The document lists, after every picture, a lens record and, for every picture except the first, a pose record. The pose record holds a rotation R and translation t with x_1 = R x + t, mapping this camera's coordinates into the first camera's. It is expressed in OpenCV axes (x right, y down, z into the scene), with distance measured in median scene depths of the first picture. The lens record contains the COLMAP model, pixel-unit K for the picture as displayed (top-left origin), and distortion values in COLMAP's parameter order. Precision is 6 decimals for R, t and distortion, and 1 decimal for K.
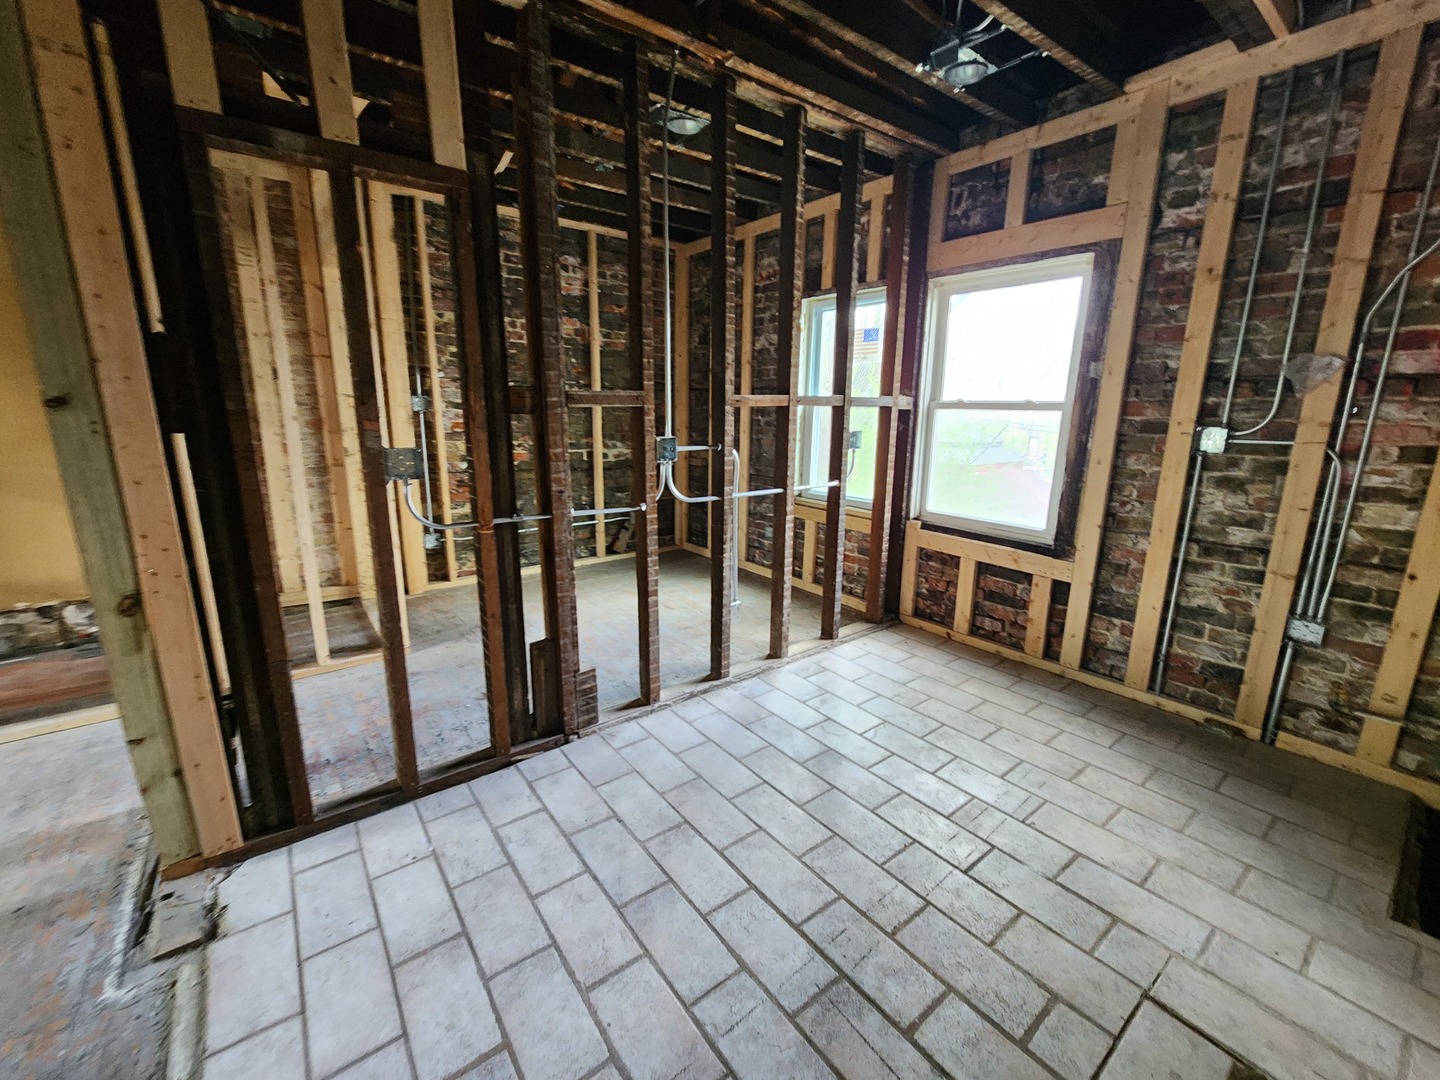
lens RADIAL K [[591.7, 0, 715.9], [0, 591.7, 542.8], [0, 0, 1]] dist [-0.000981, -0.000132]
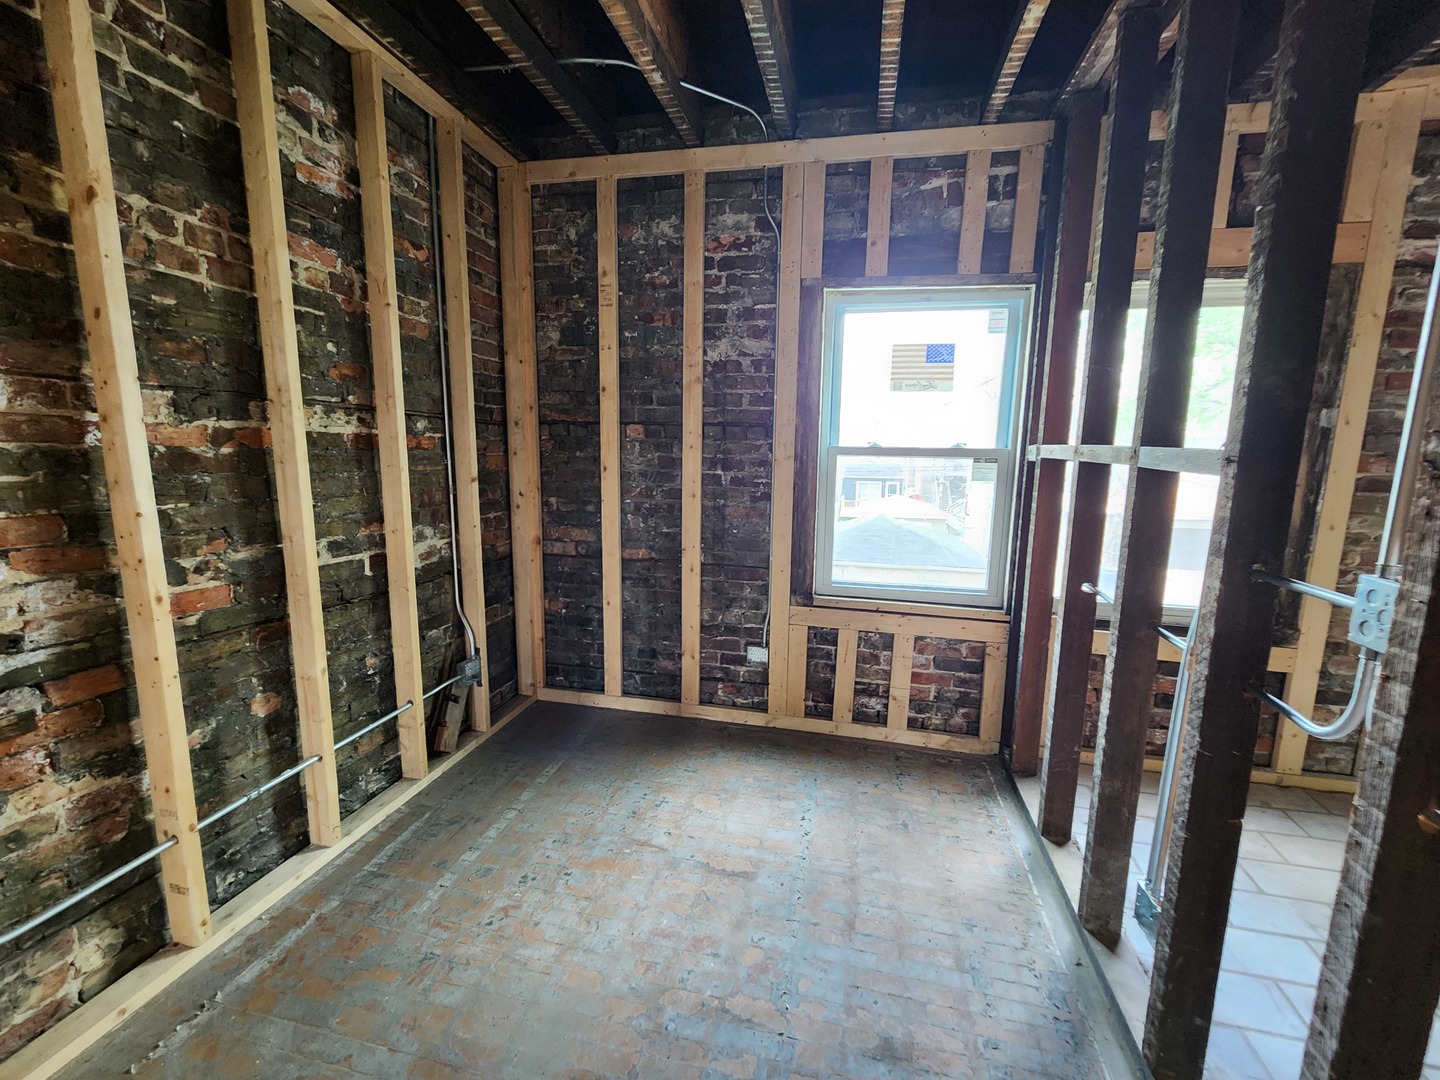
lens RADIAL K [[591.7, 0, 732.5], [0, 591.7, 538.4], [0, 0, 1]] dist [-0.000981, -0.000132]
pose [[0.765988, -0.097554, 0.635410, -0.331119], [0.137284, 0.990441, -0.013435, -0.142232], [-0.628025, 0.097522, 0.772058, 0.560473]]
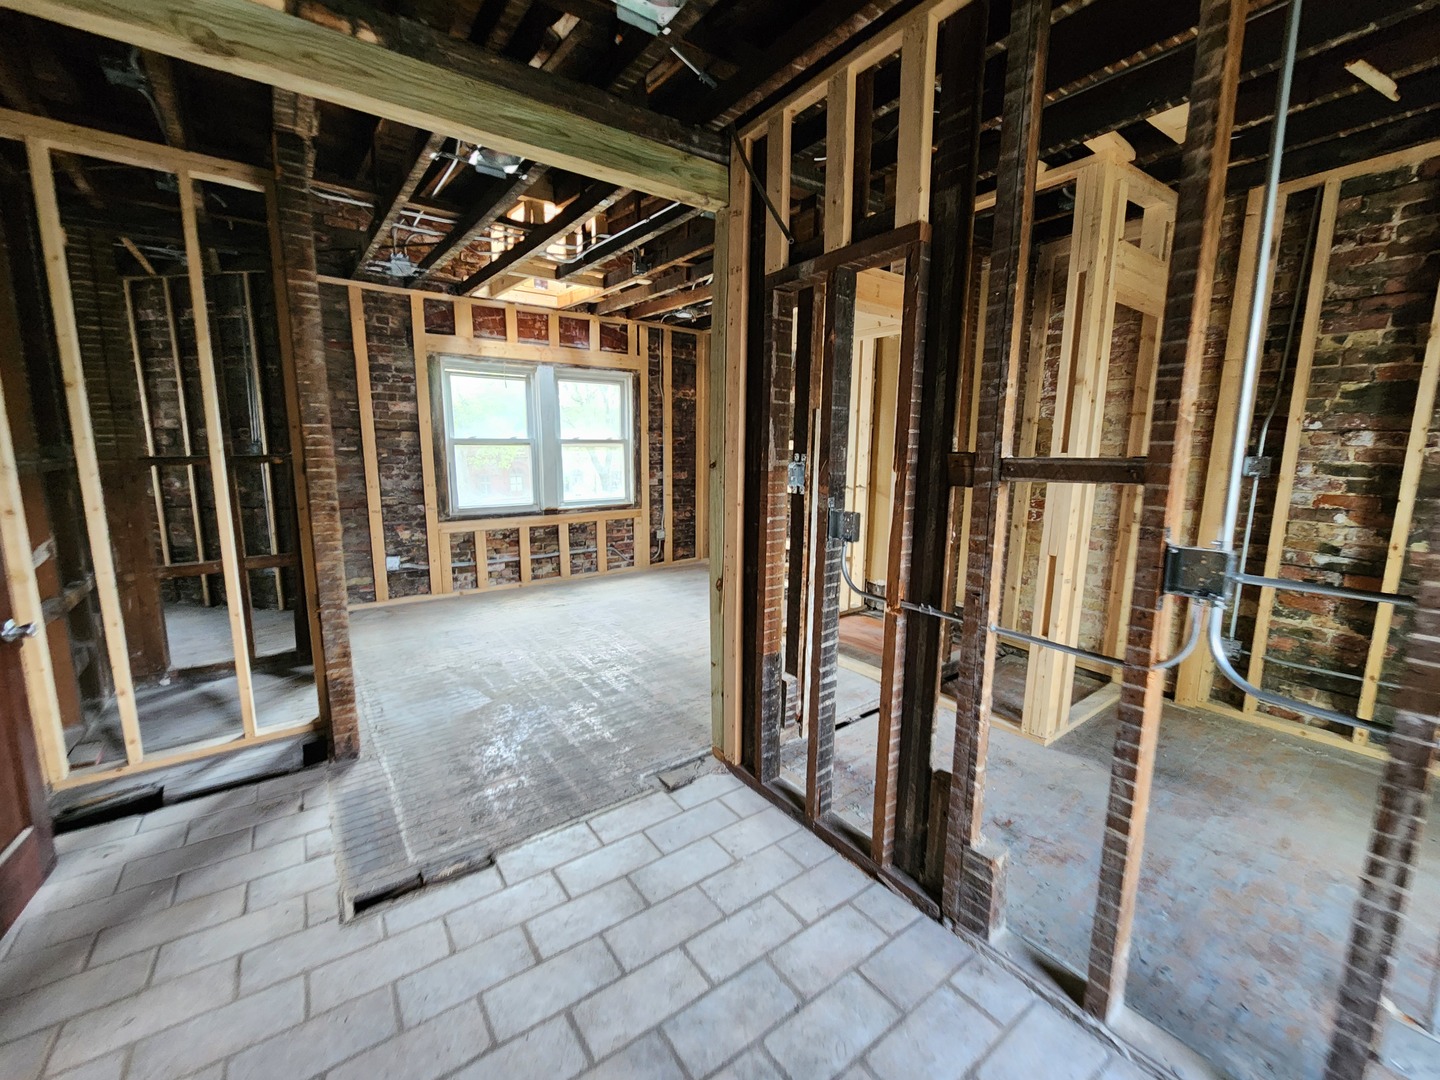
lens RADIAL K [[591.7, 0, 732.1], [0, 591.7, 538.7], [0, 0, 1]] dist [-0.000981, -0.000132]
pose [[-0.005151, 0.145547, -0.989338, 0.228756], [-0.234074, 0.961689, 0.142698, -0.093278], [0.972205, 0.232314, 0.029115, 0.338333]]
